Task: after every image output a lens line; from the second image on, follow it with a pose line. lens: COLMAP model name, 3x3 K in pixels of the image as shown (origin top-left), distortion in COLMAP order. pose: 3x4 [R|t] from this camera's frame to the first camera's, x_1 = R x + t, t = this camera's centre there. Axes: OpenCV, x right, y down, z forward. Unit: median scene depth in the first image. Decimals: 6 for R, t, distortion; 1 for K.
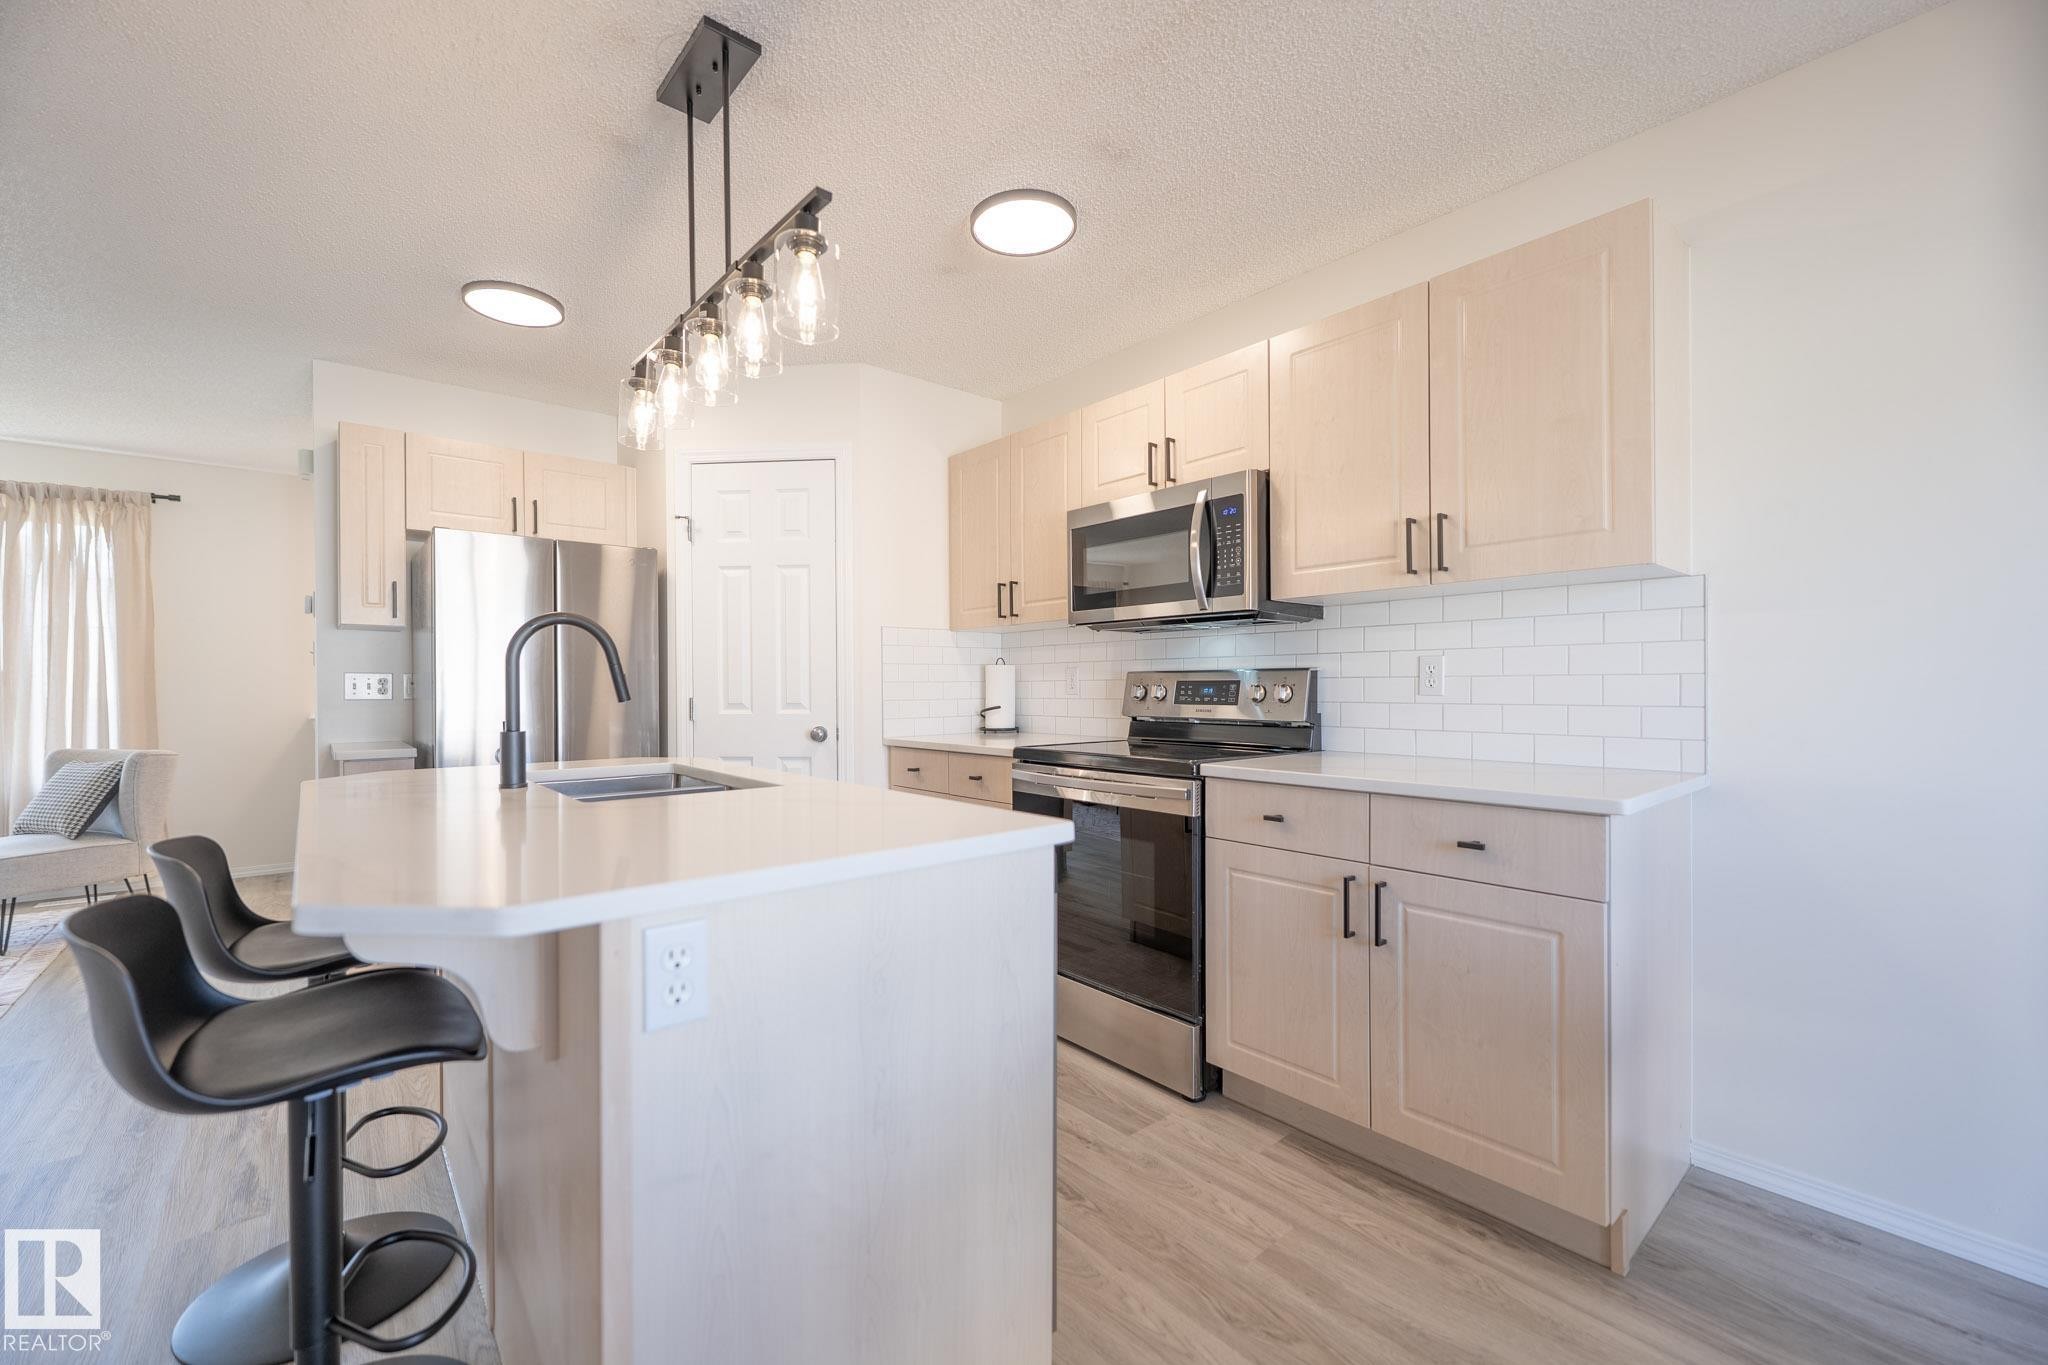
lens RADIAL K [[831.8, 0, 1011.5], [0, 831.8, 690.1], [0, 0, 1]] dist [-0.001327, 0.000289]
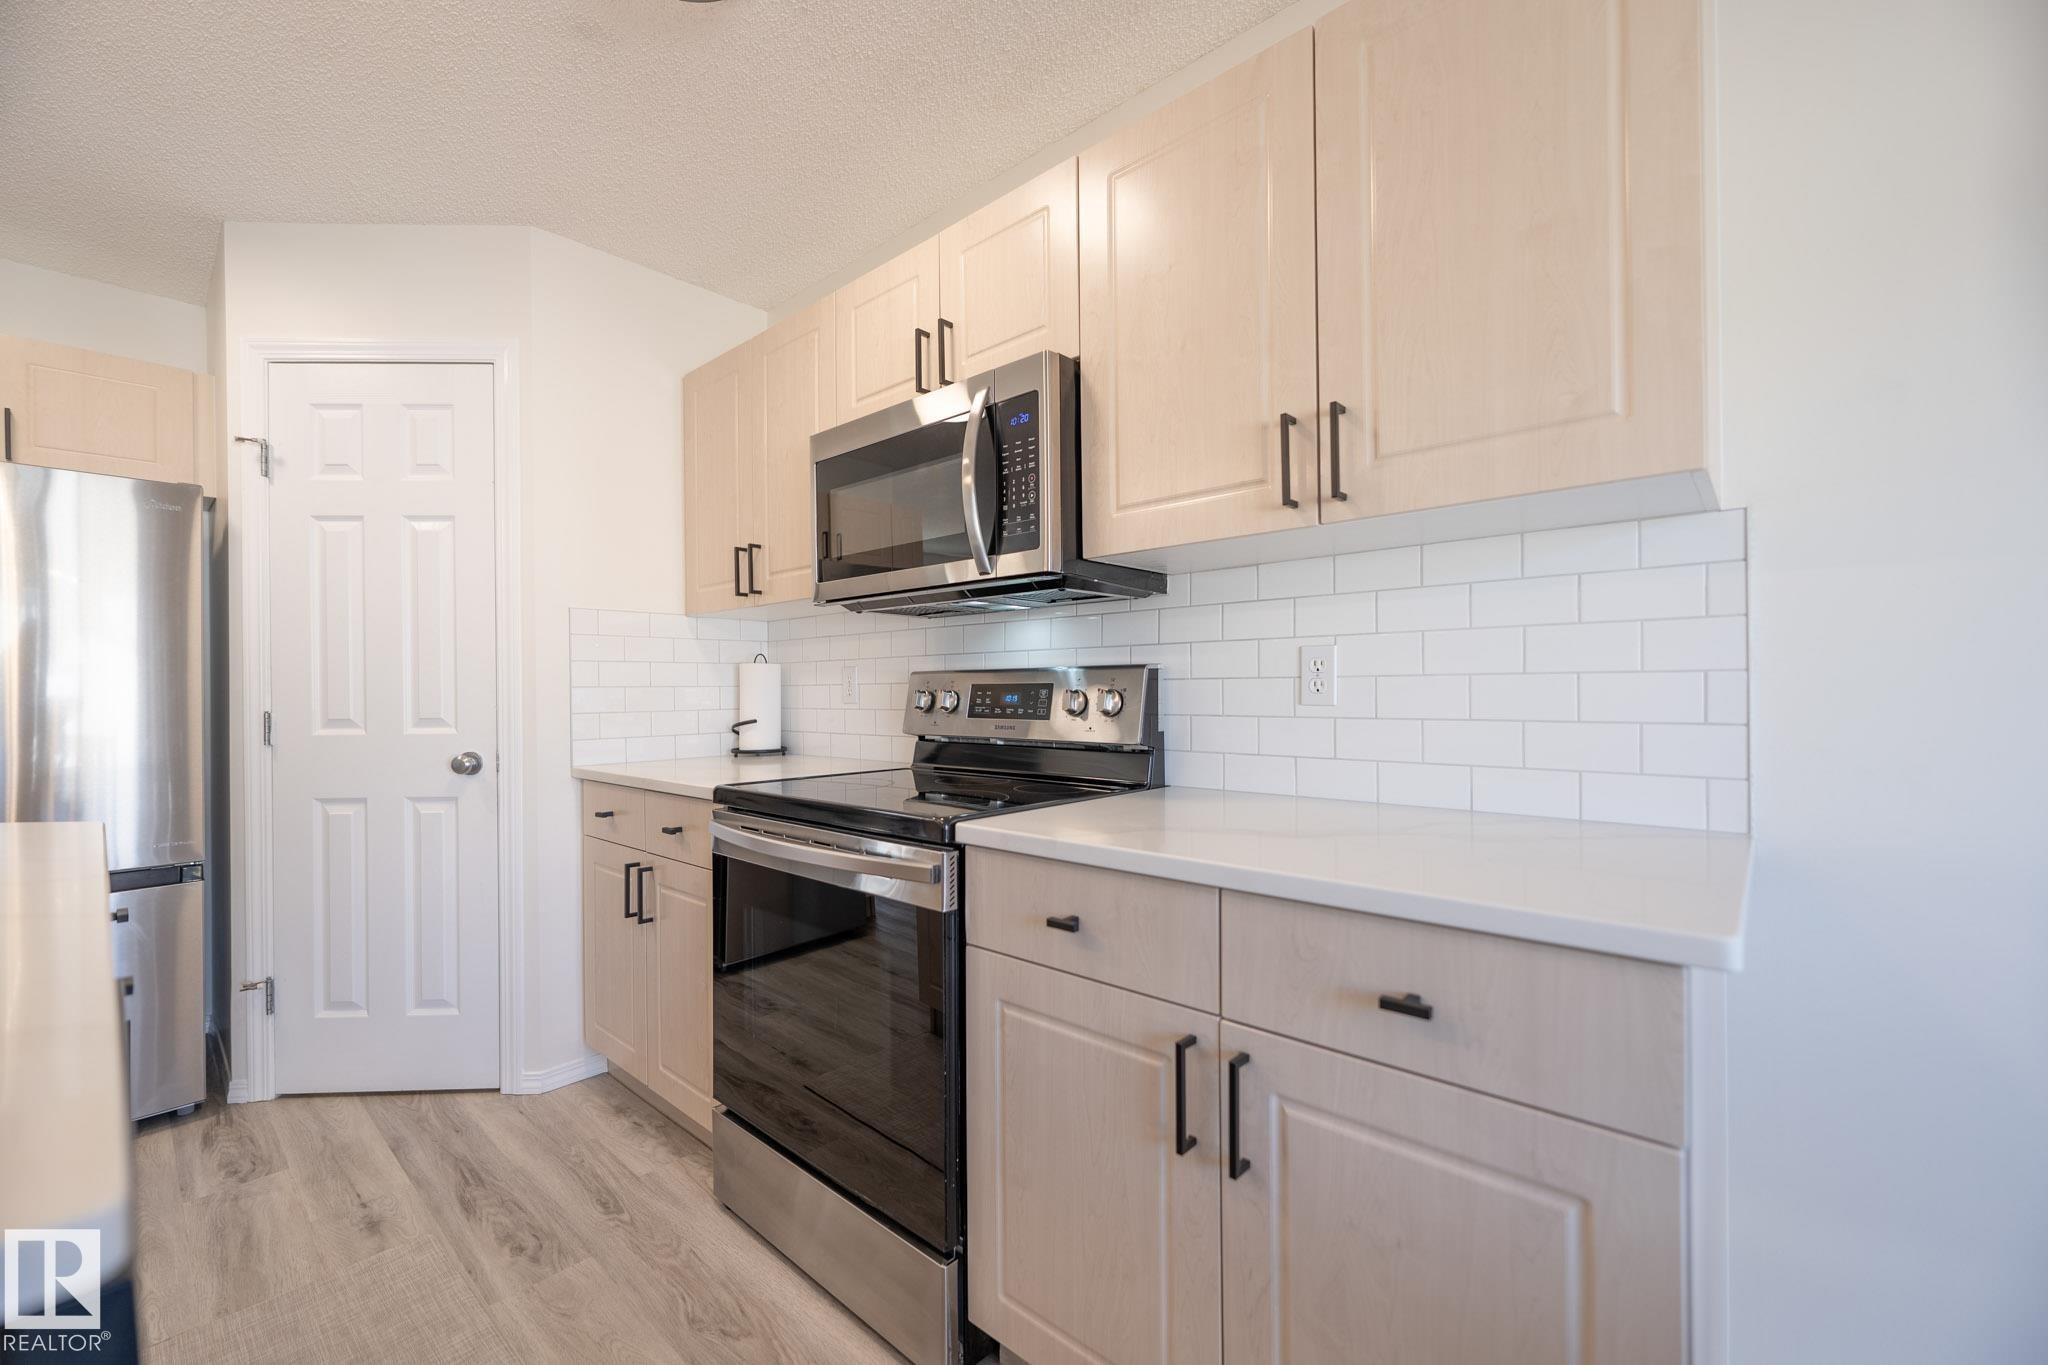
lens RADIAL K [[831.8, 0, 1017.4], [0, 831.8, 689.9], [0, 0, 1]] dist [-0.001327, 0.000289]
pose [[0.990810, -0.002739, 0.135237, 0.172661], [0.003509, 0.999979, -0.005457, -0.003165], [-0.135219, 0.005881, 0.990798, 0.364711]]
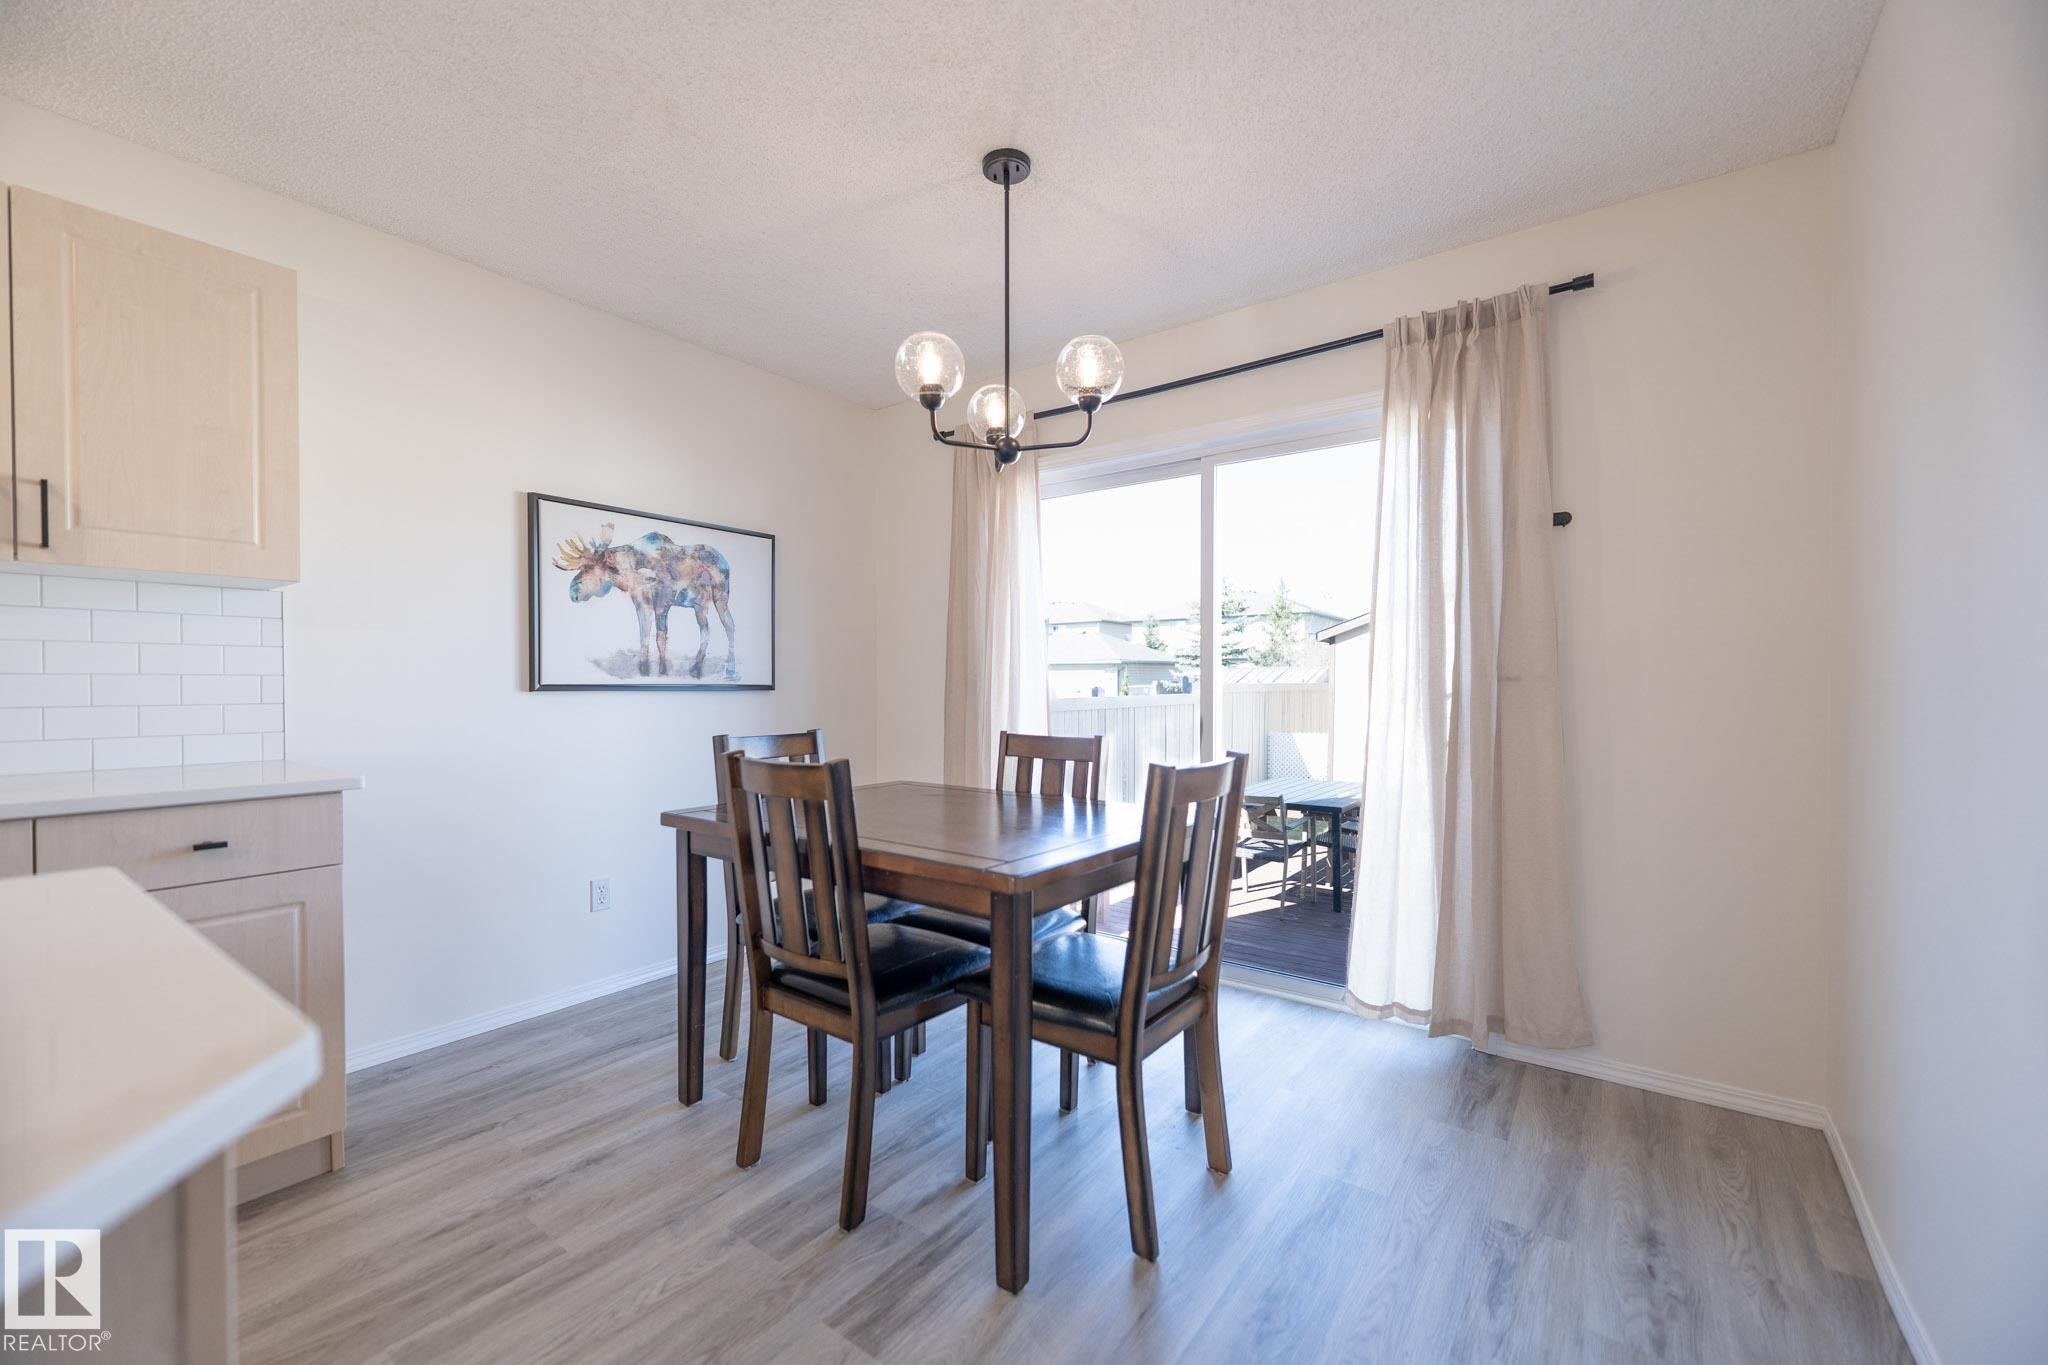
lens RADIAL K [[831.8, 0, 1011.1], [0, 831.8, 696.8], [0, 0, 1]] dist [-0.001327, 0.000289]
pose [[-0.231139, -0.010403, 0.972865, -0.435044], [0.007089, 0.999898, 0.012376, 0.002426], [-0.972895, 0.009758, -0.231042, 0.205266]]
